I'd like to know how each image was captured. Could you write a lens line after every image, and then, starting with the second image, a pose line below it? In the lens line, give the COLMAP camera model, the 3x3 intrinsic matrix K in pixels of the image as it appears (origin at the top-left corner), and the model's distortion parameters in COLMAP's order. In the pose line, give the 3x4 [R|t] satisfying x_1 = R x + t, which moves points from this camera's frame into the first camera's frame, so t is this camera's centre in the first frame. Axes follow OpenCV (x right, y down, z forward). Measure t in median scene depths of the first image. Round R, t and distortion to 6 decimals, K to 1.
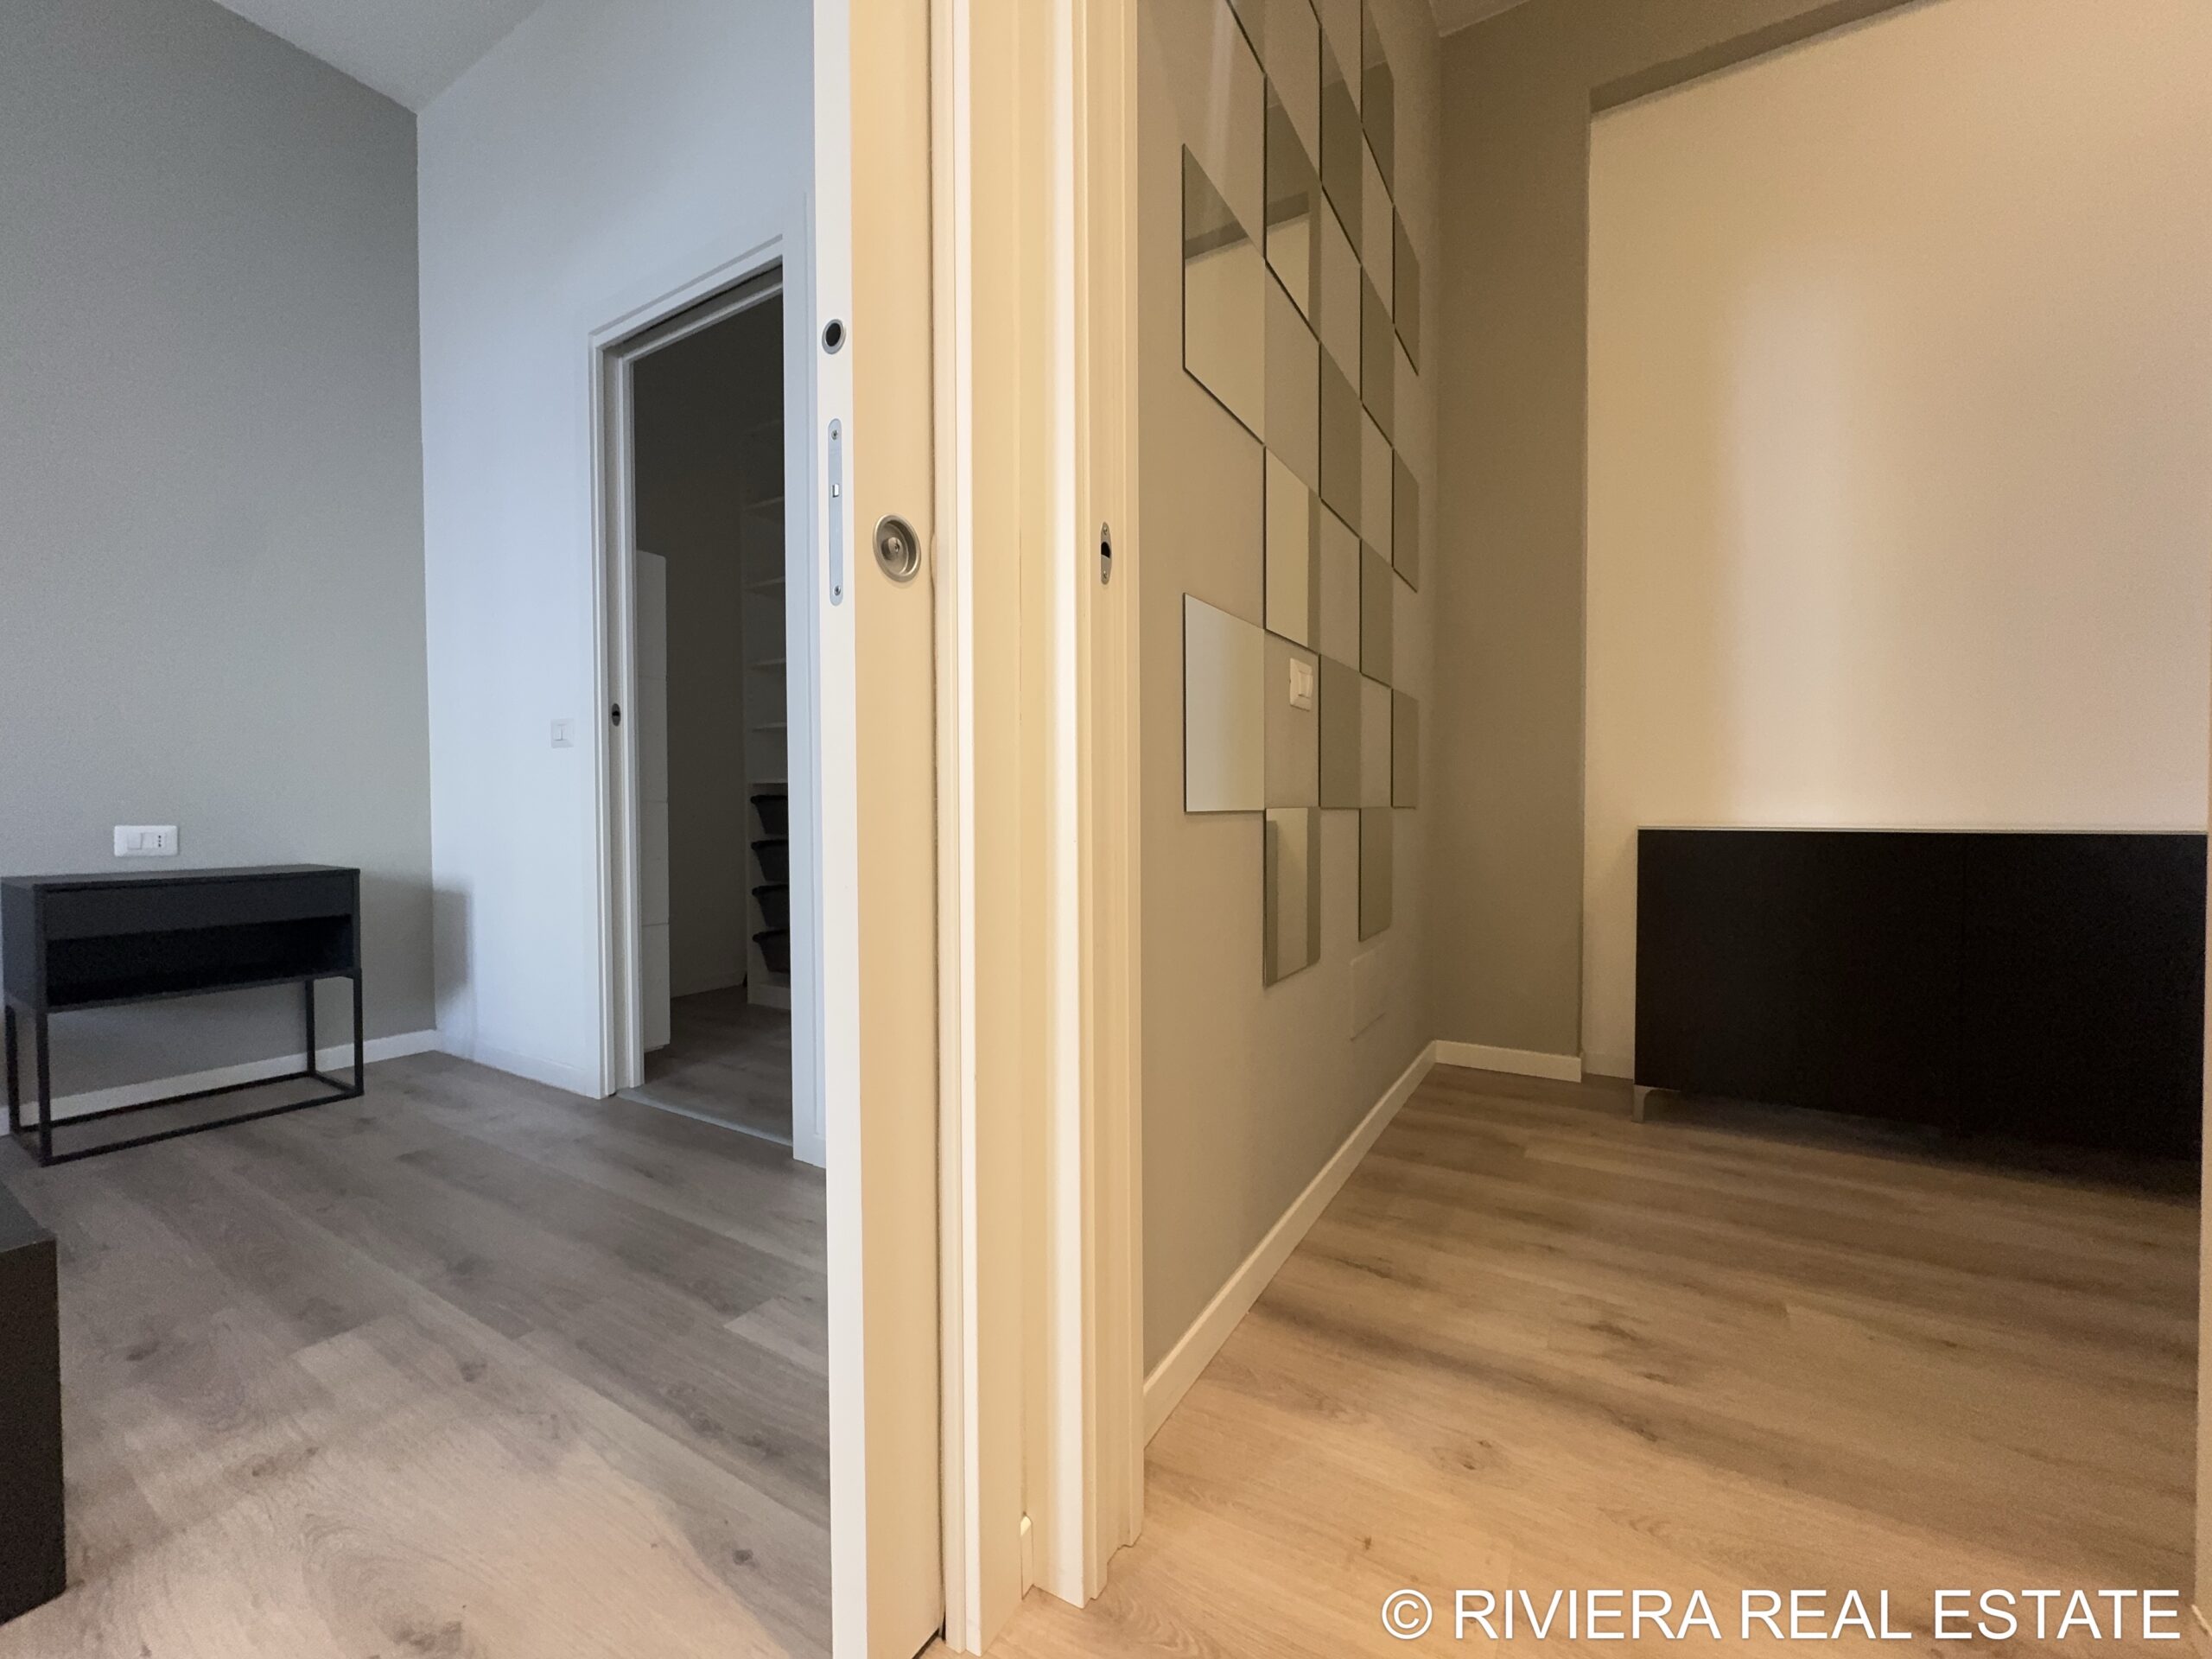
lens RADIAL K [[886.0, 0, 1092.3], [0, 886.0, 822.1], [0, 0, 1]] dist [-0.008917, 0.000406]
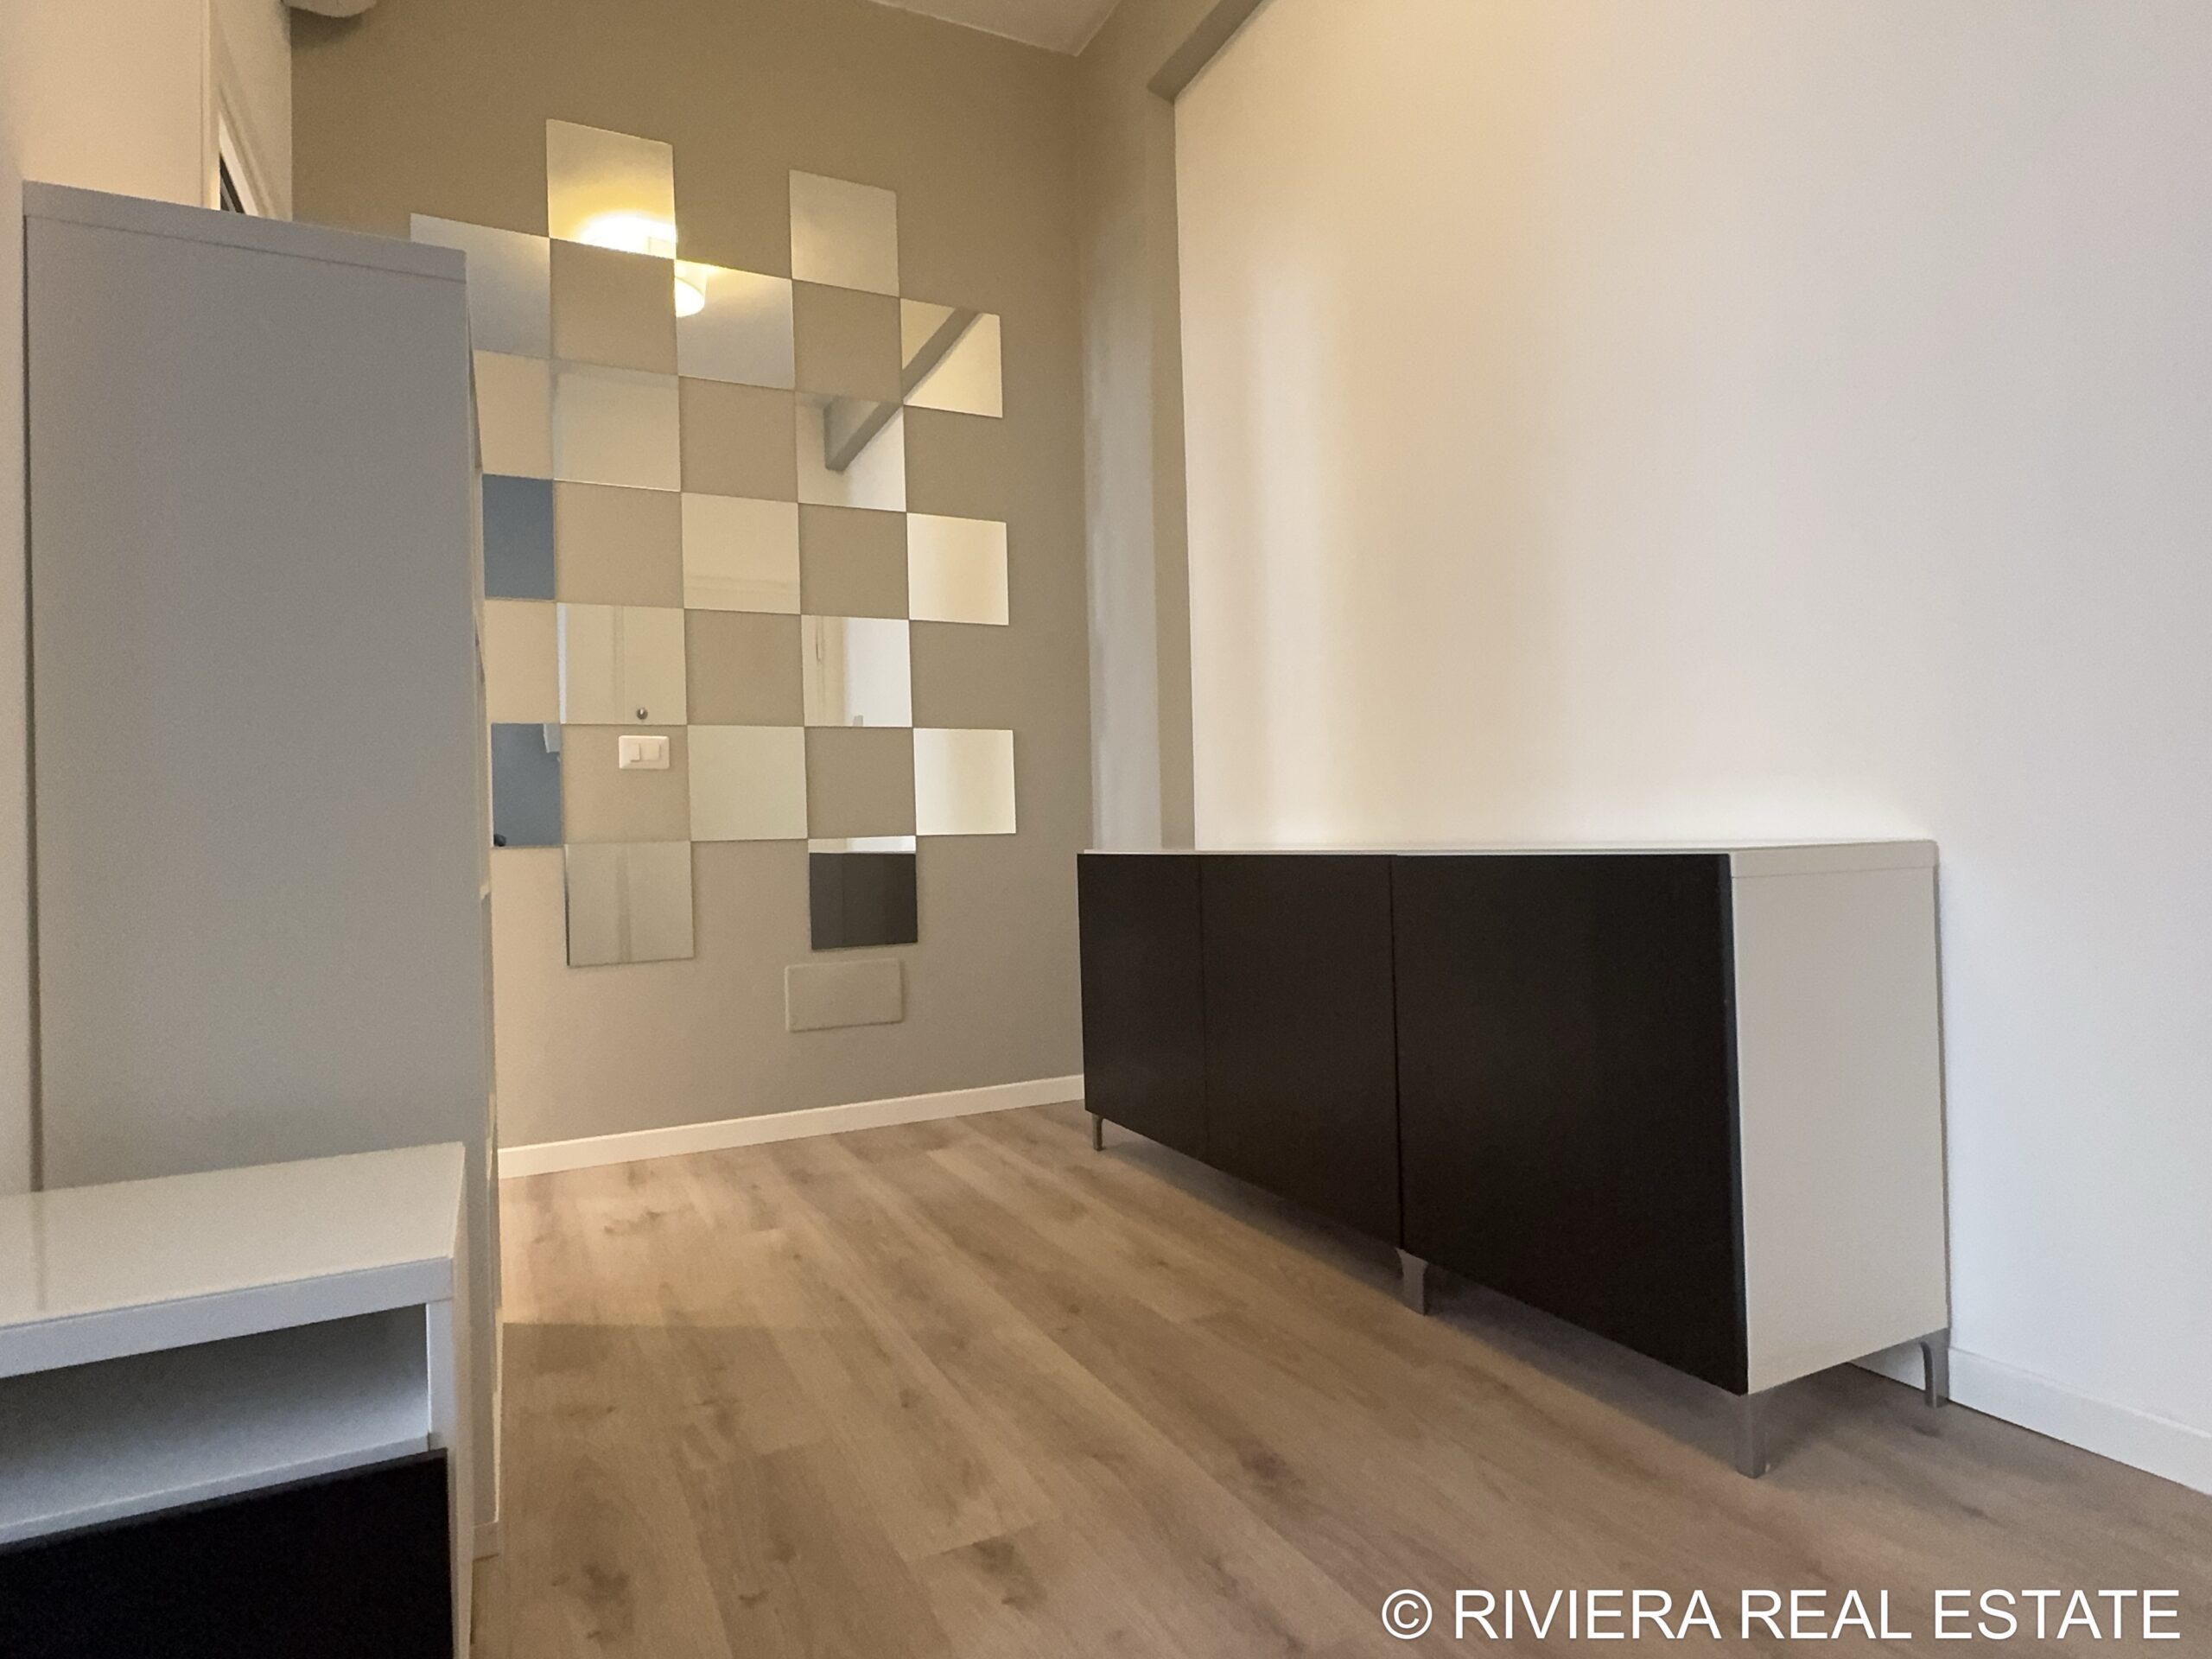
lens RADIAL K [[1240.8, 0, 1097.2], [0, 1240.8, 835.1], [0, 0, 1]] dist [0.017206, 0.001046]
pose [[0.843977, -0.019904, -0.536010, 1.844491], [0.012652, 0.999772, -0.017204, 0.013482], [0.536230, 0.007739, 0.844036, -0.240485]]
